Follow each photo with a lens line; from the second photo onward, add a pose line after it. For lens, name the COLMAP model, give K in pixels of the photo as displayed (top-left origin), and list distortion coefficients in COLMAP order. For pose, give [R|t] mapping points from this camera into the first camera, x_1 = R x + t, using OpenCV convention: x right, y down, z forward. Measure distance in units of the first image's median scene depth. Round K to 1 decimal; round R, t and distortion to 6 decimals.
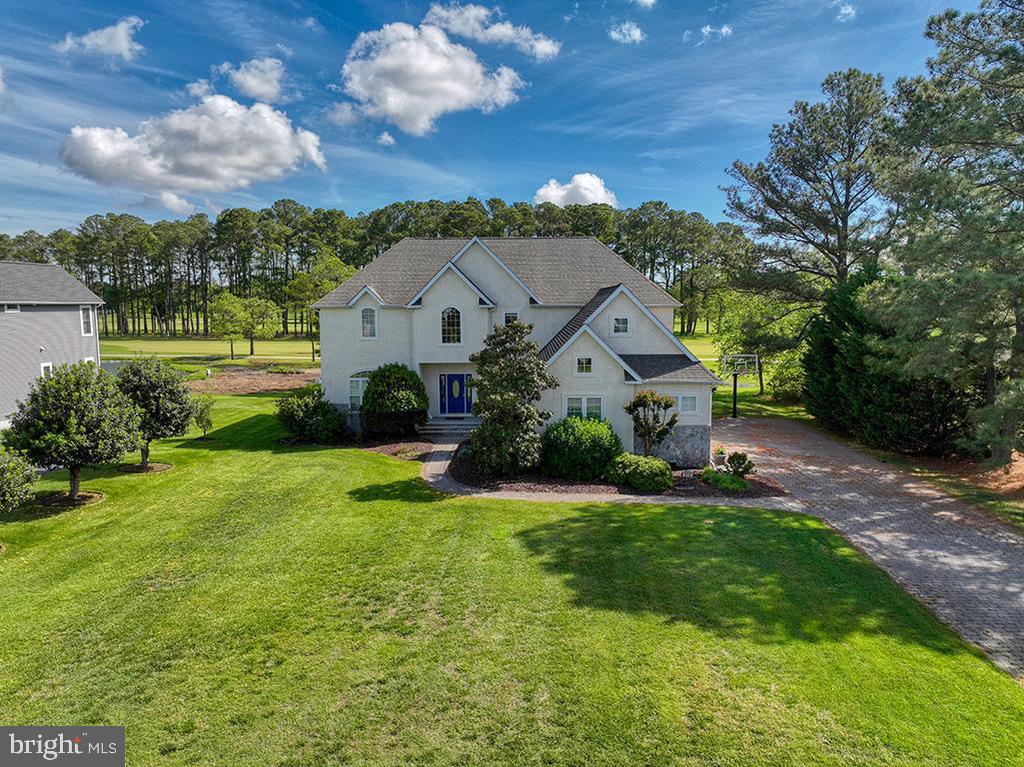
lens RADIAL K [[730.1, 0, 517.3], [0, 730.1, 384.7], [0, 0, 1]] dist [0.004949, -0.000265]
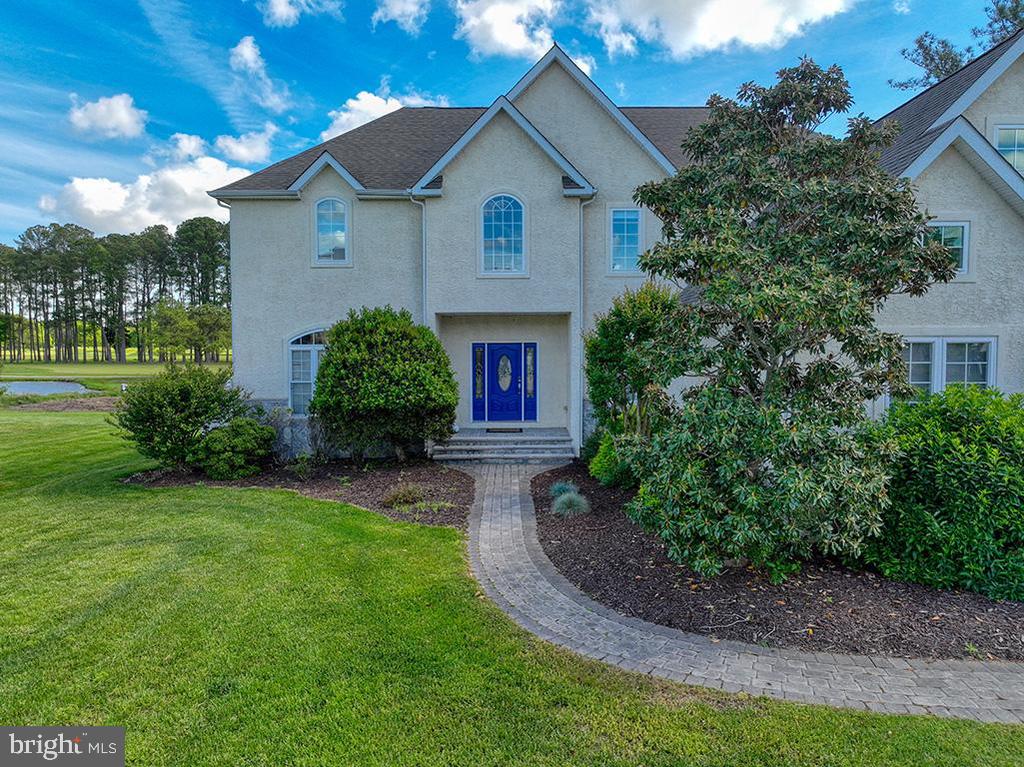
lens RADIAL K [[730.1, 0, 517.3], [0, 730.1, 384.7], [0, 0, 1]] dist [0.004949, -0.000265]
pose [[0.999713, -0.000945, 0.023932, -0.098479], [0.002280, 0.998438, -0.055825, 0.047862], [-0.023842, 0.055864, 0.998154, 0.556169]]
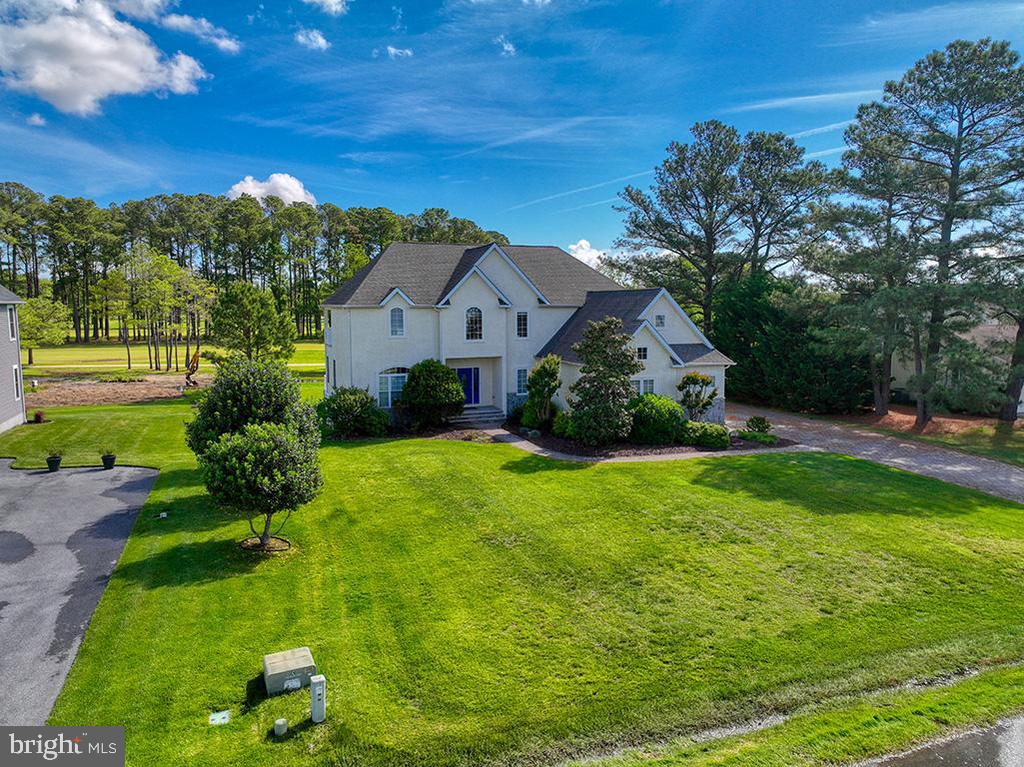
lens RADIAL K [[730.1, 0, 517.3], [0, 730.1, 384.7], [0, 0, 1]] dist [0.004949, -0.000265]
pose [[0.923725, -0.041867, 0.380762, -0.481871], [0.043167, 0.999055, 0.005129, 0.008910], [-0.380617, 0.011698, 0.924659, -0.047681]]
